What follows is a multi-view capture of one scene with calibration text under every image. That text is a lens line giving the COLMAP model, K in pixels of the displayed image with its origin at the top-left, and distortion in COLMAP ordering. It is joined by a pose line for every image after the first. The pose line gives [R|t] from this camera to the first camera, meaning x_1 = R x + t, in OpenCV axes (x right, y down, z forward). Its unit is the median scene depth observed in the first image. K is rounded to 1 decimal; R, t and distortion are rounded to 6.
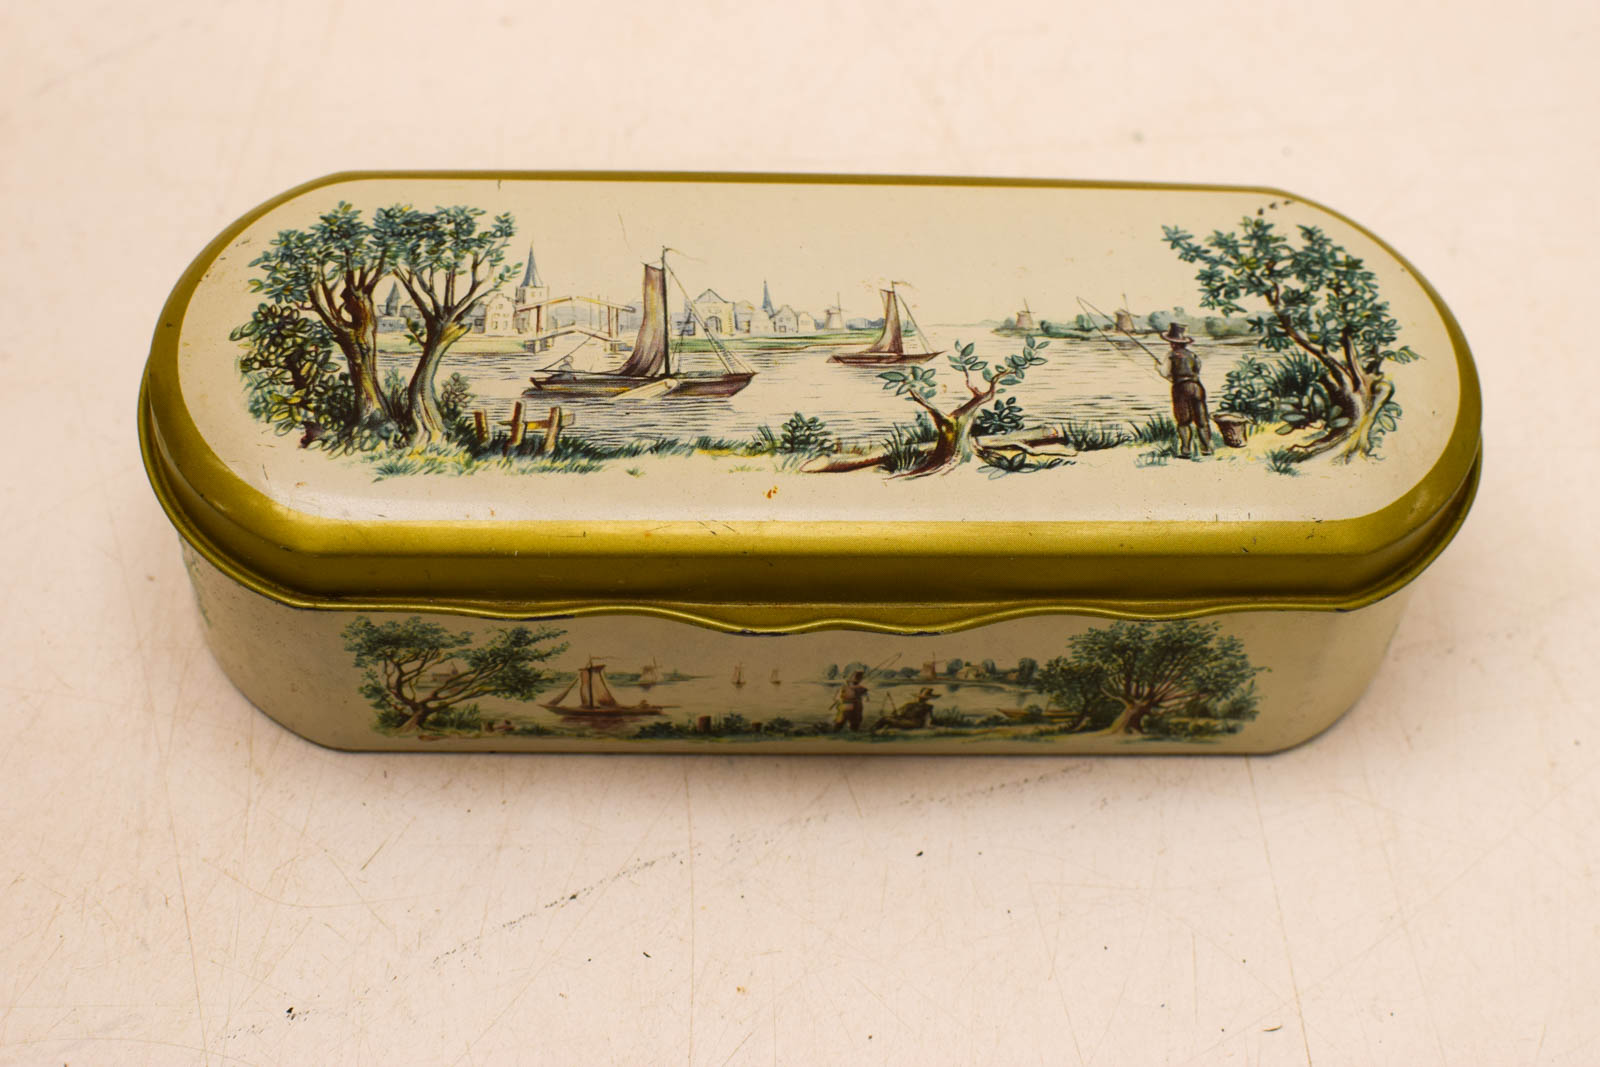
lens RADIAL K [[2454.3, 0, 805.6], [0, 2454.3, 532.9], [0, 0, 1]] dist [-0.187315, 0.000000]
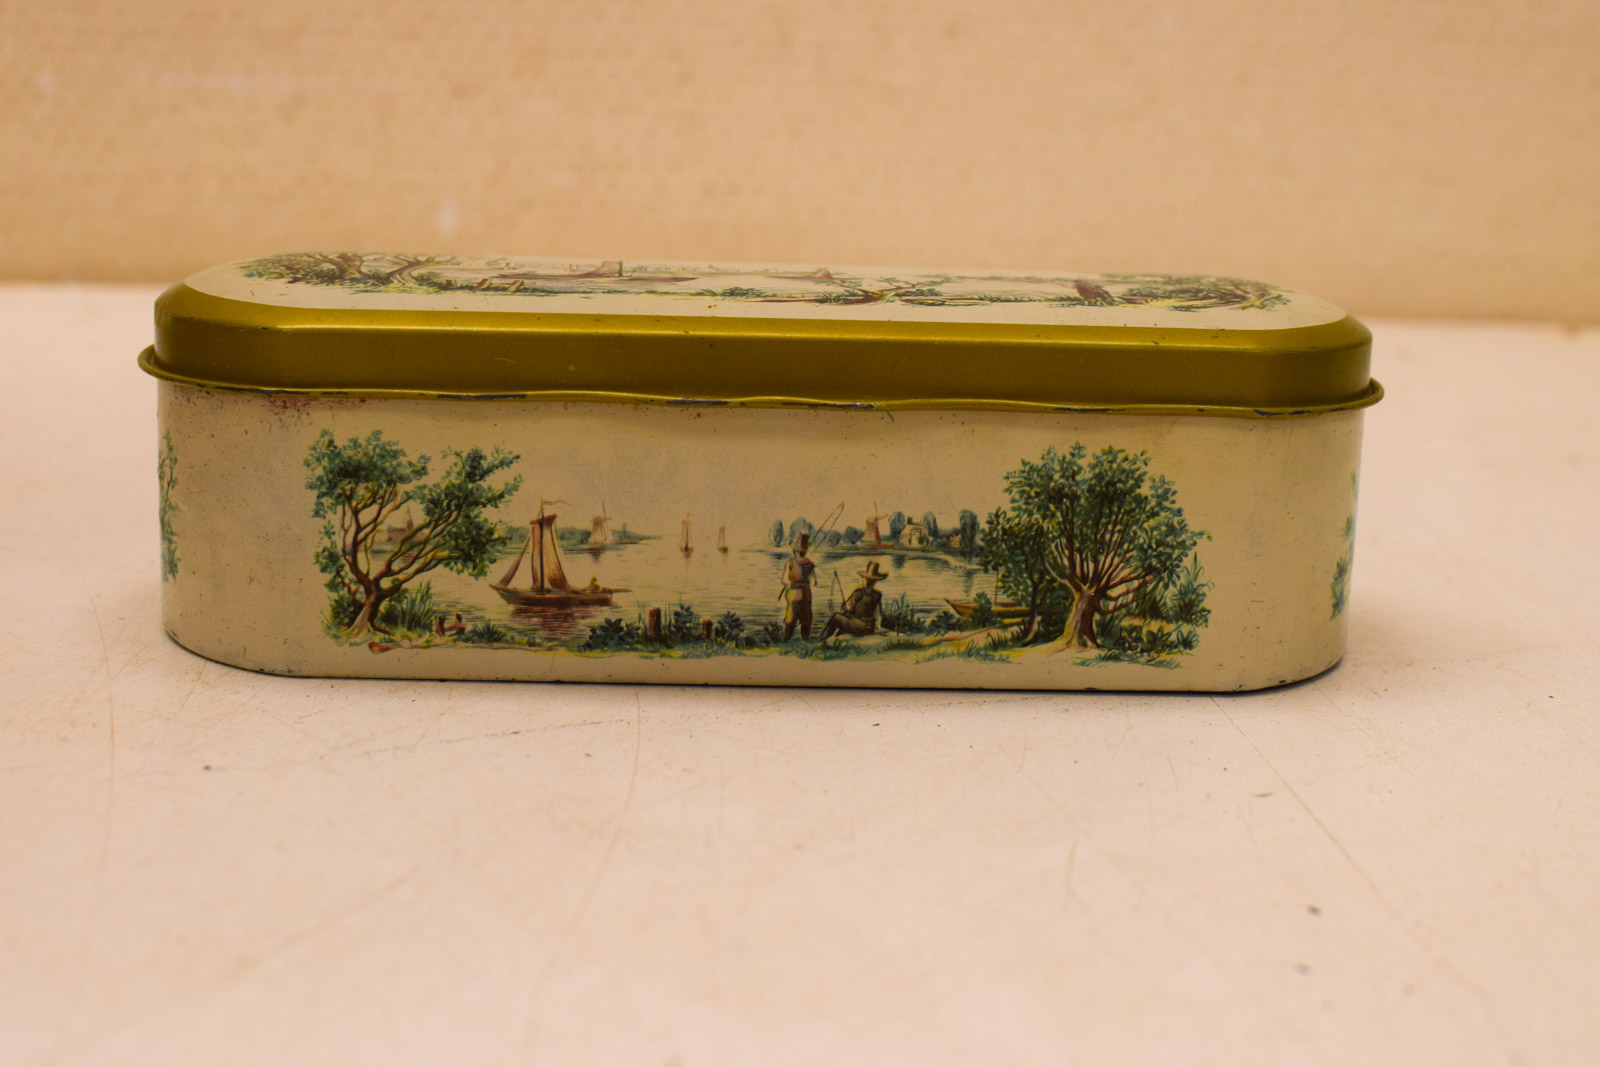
lens RADIAL K [[2454.3, 0, 793.8], [0, 2454.3, 533.8], [0, 0, 1]] dist [-0.187315, 0.000000]
pose [[0.999227, -0.039020, -0.004743, 0.022169], [0.026818, 0.764961, -0.643518, 0.711243], [0.028738, 0.642894, 0.765416, 0.215351]]
